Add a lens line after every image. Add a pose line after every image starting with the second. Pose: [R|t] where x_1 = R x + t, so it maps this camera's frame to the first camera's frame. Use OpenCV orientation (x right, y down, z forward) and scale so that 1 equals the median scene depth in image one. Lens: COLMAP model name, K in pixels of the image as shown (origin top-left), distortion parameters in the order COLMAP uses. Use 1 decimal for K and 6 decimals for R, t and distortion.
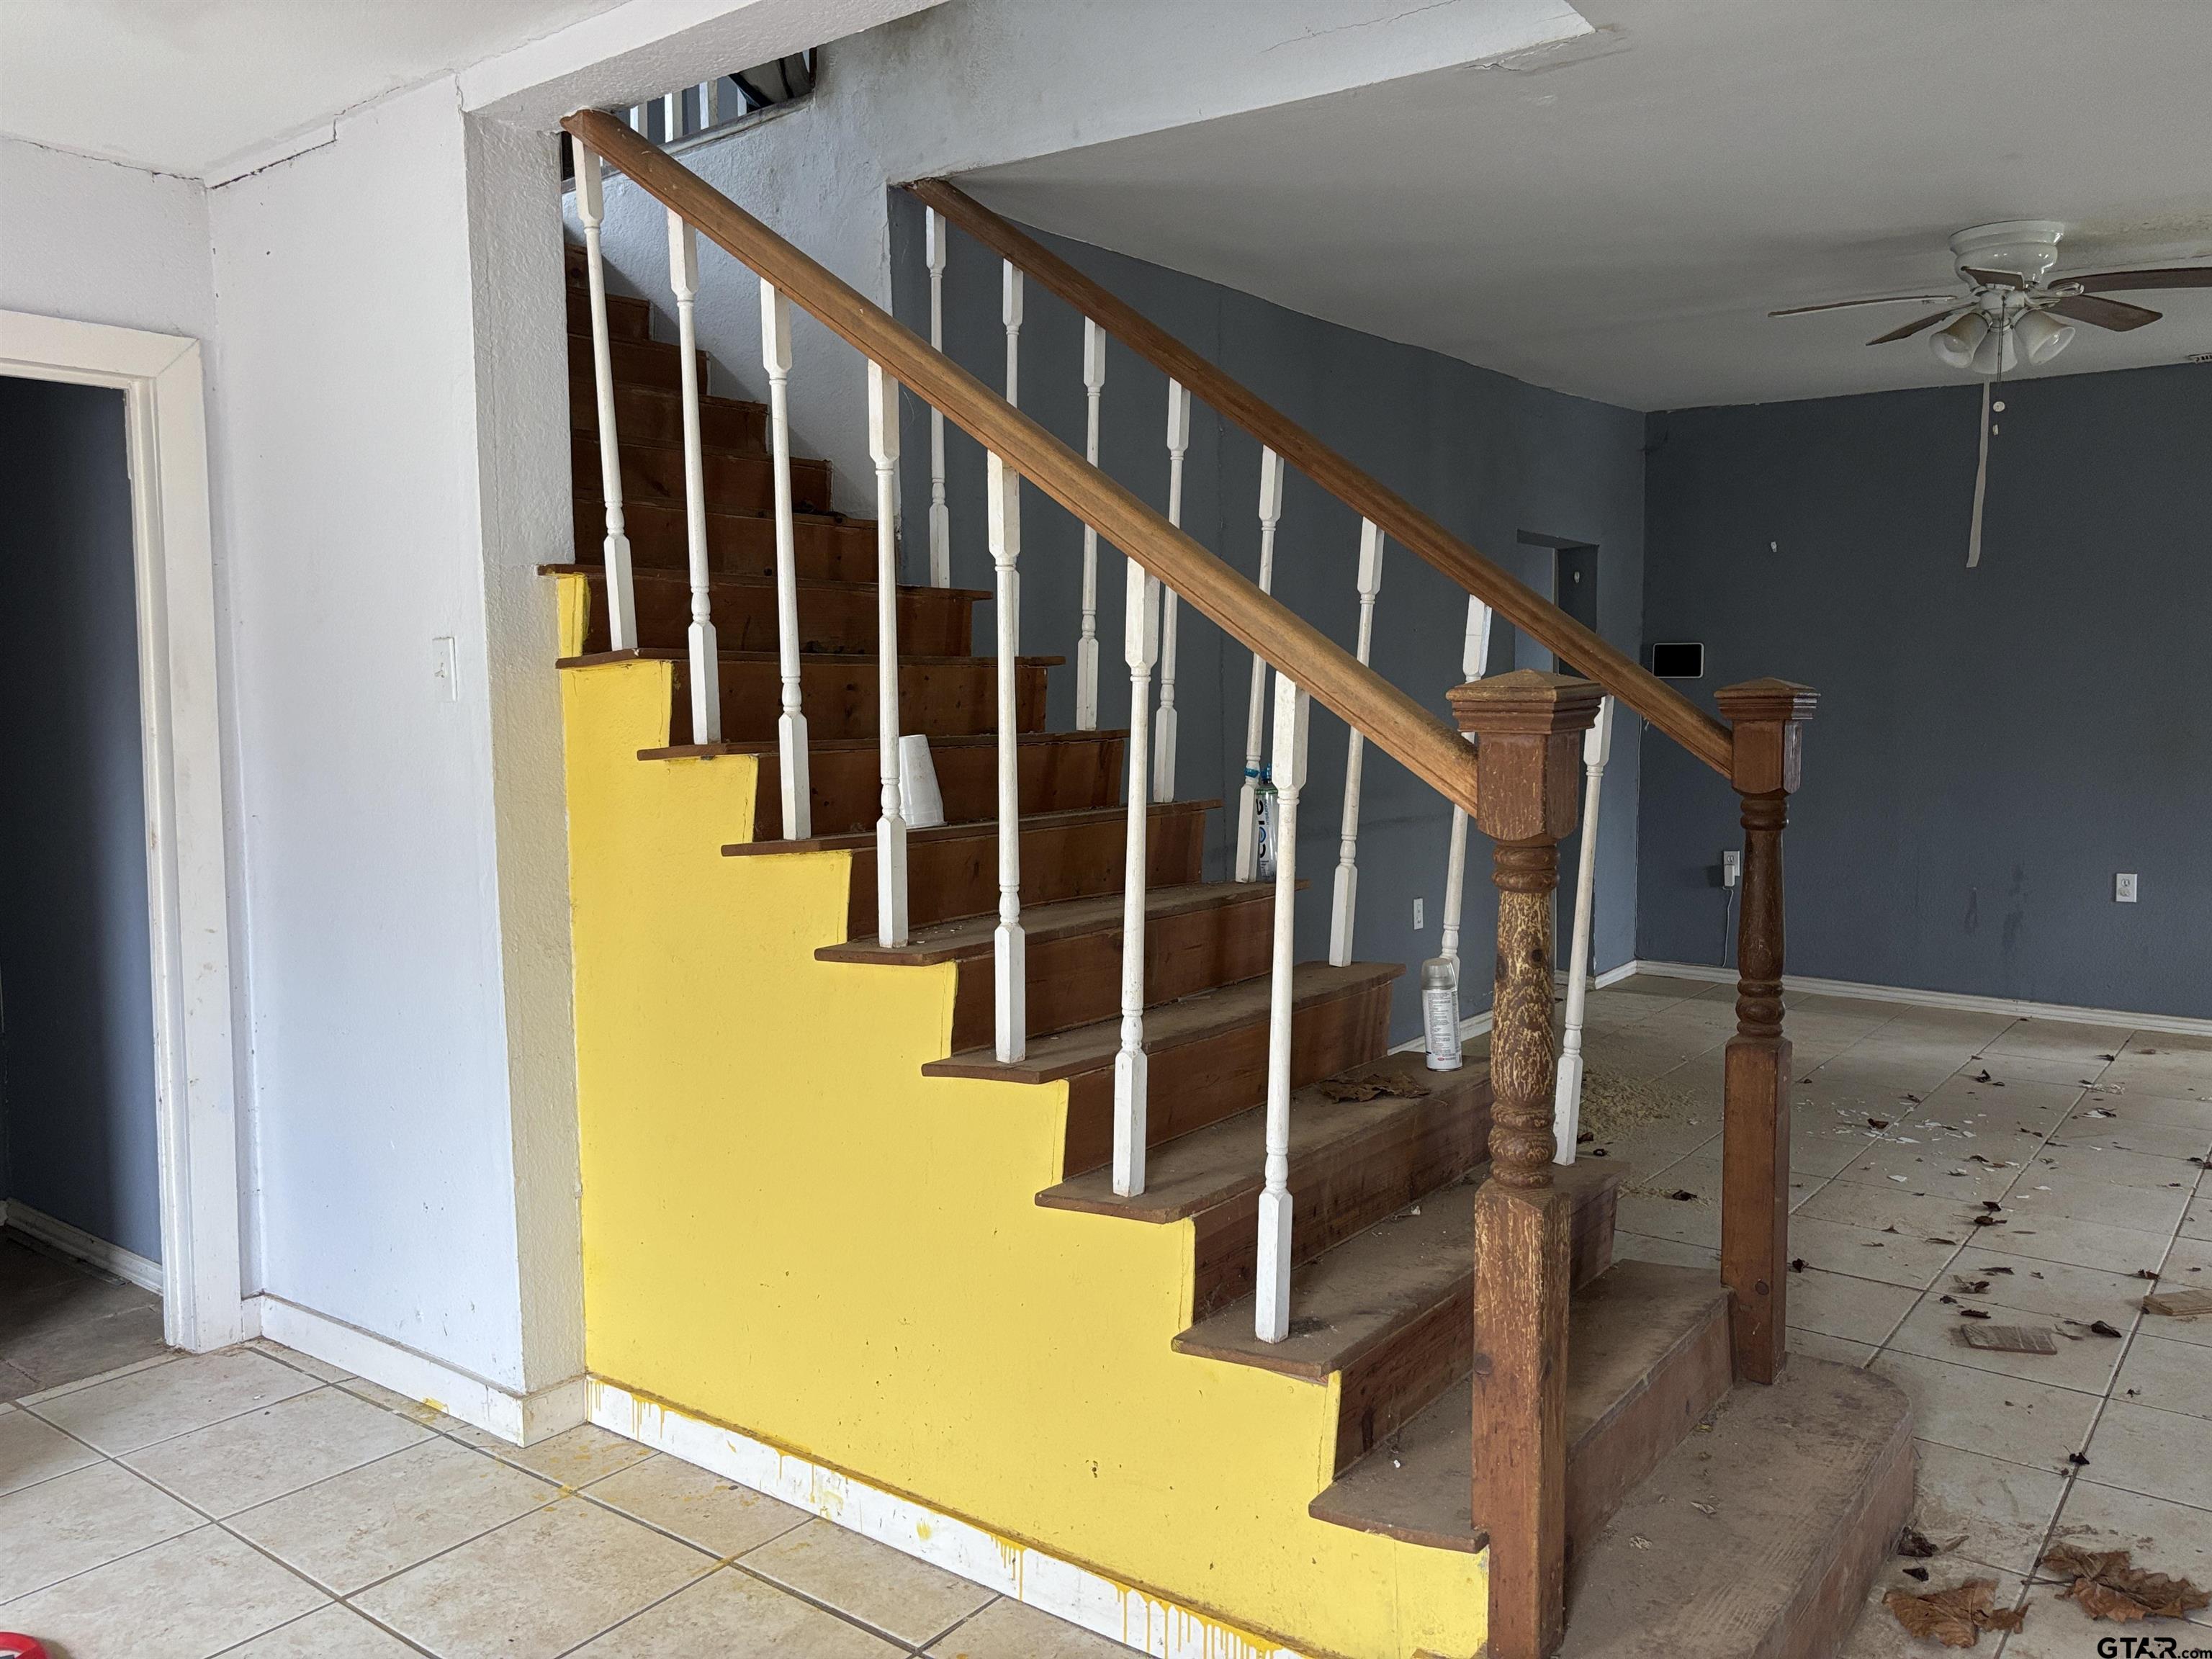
lens RADIAL K [[1651.1, 0, 1108.4], [0, 1651.1, 812.2], [0, 0, 1]] dist [0.009618, -0.008961]
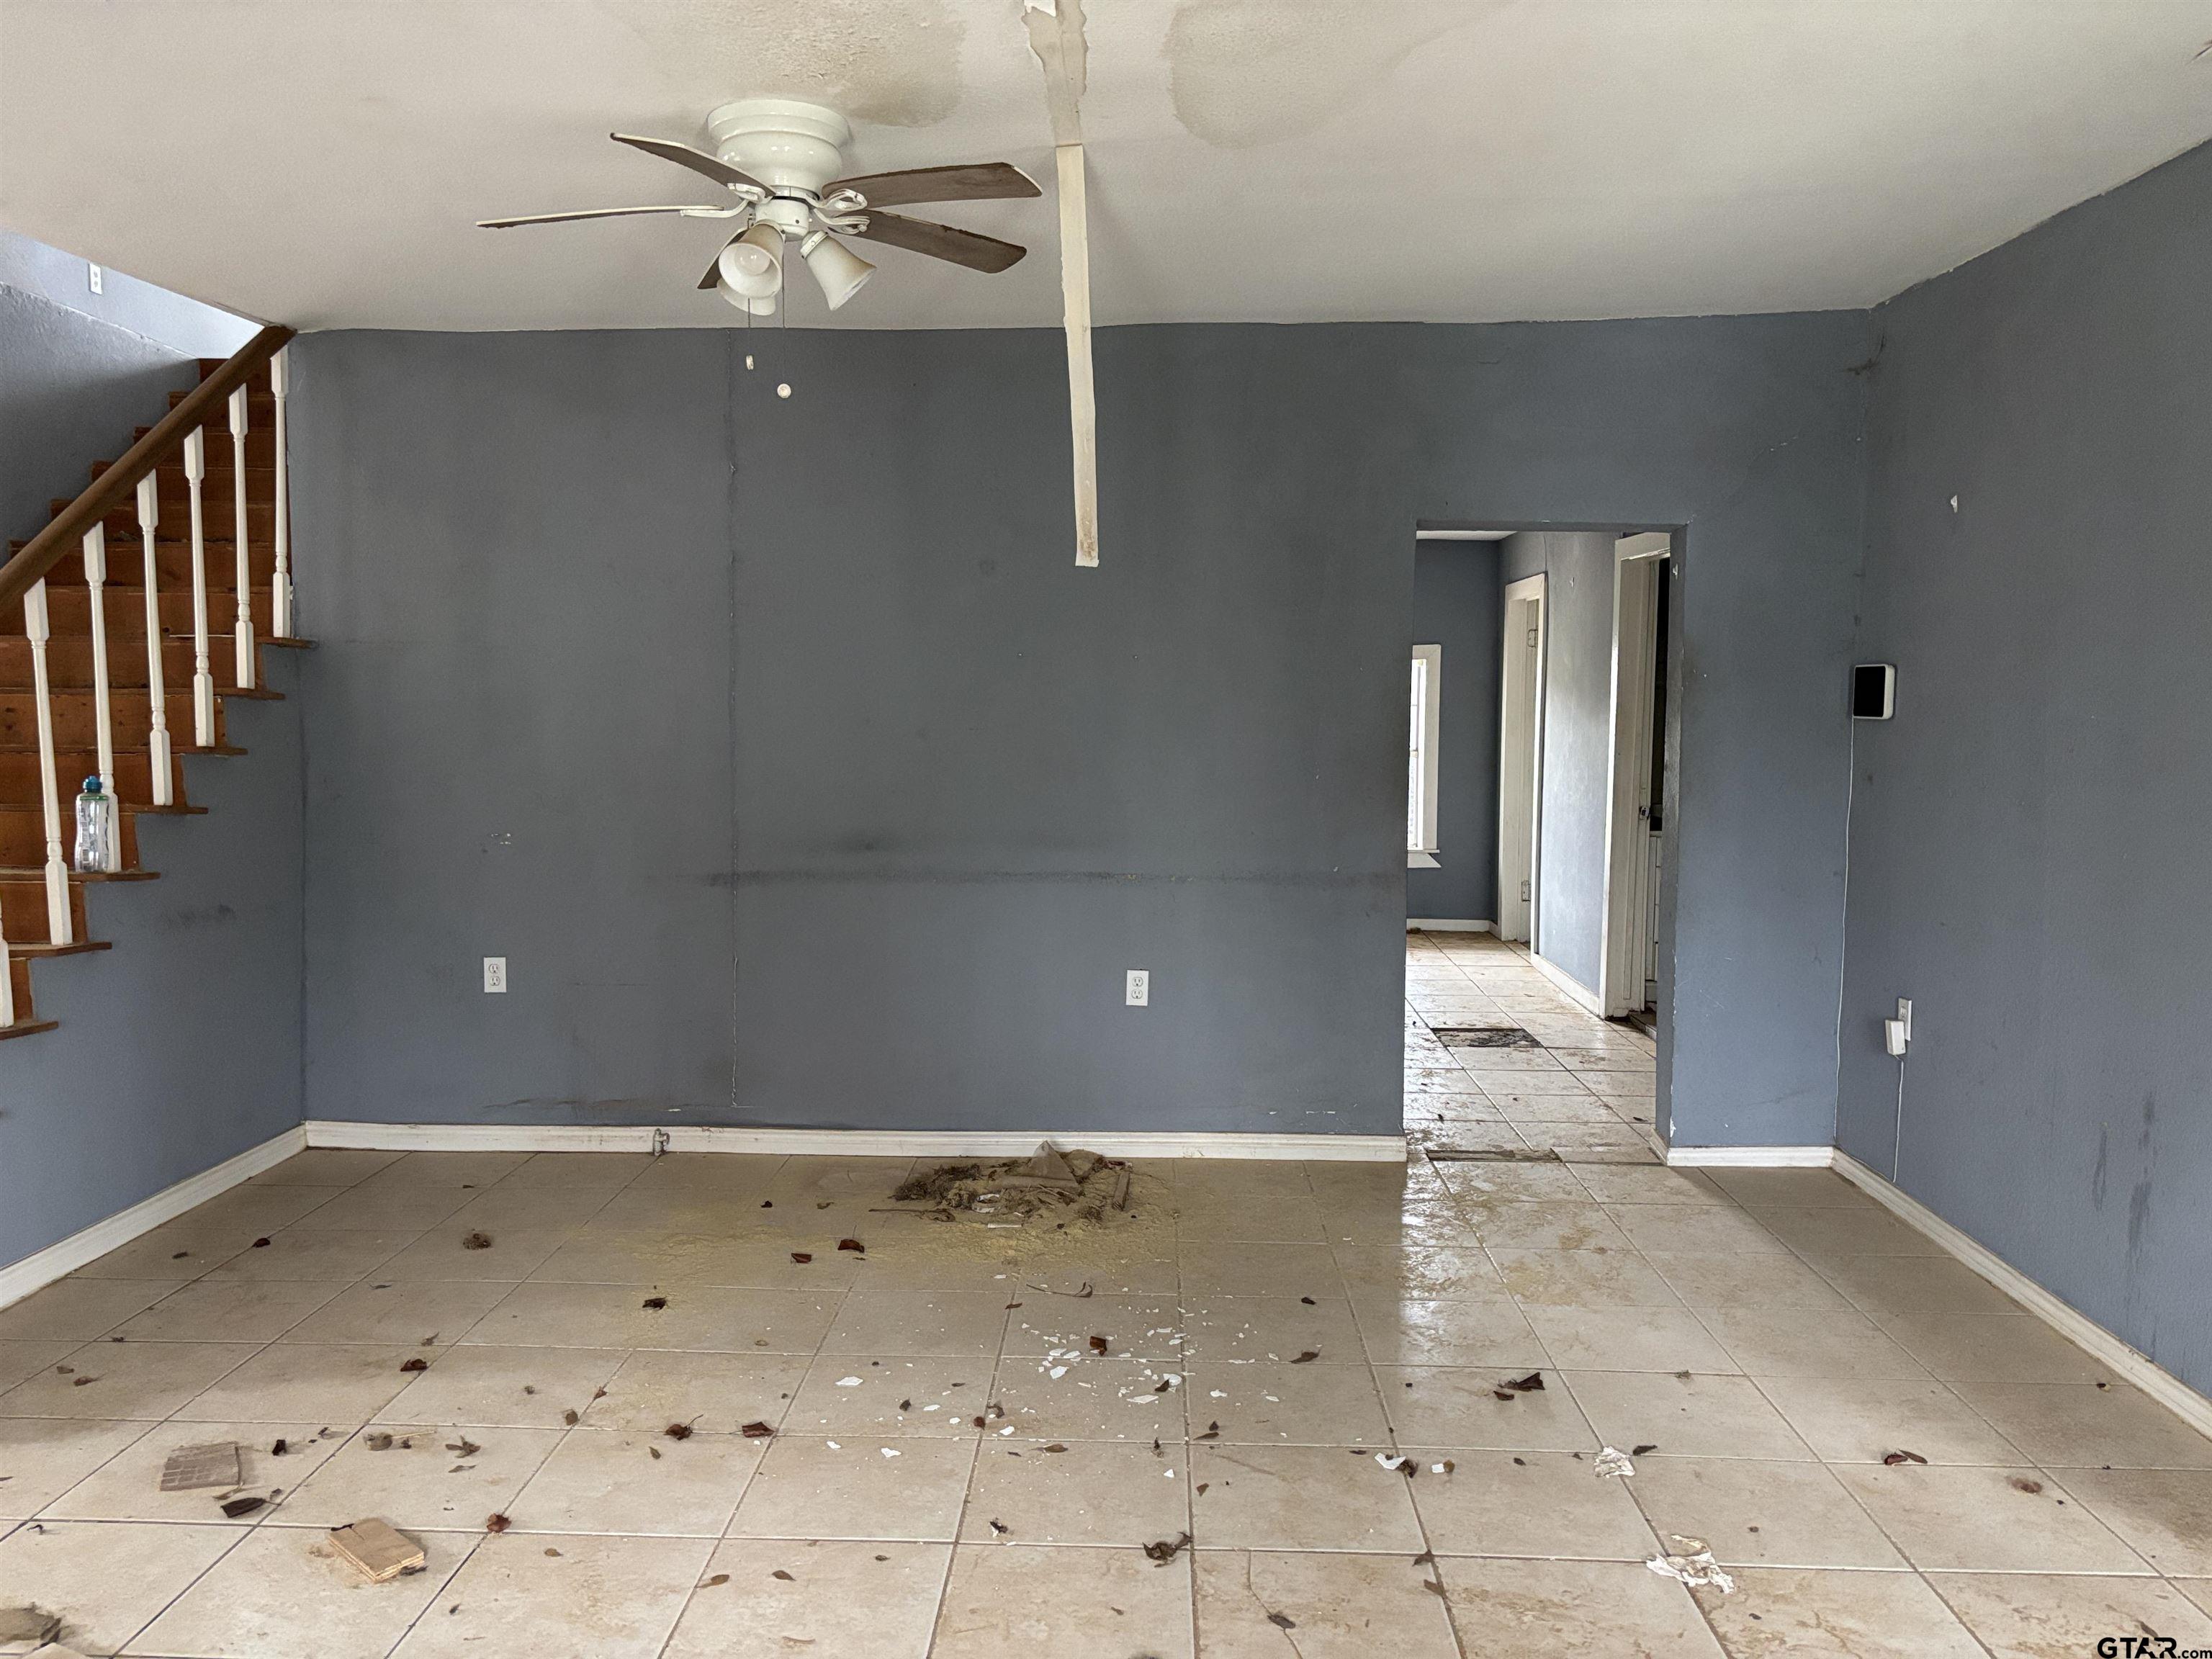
lens RADIAL K [[1651.1, 0, 1108.4], [0, 1651.1, 812.2], [0, 0, 1]] dist [0.009618, -0.008961]
pose [[0.586585, 0.063468, -0.807397, 1.364340], [-0.073482, 0.996984, 0.024985, -0.077864], [0.806547, 0.044673, 0.589479, 0.764244]]
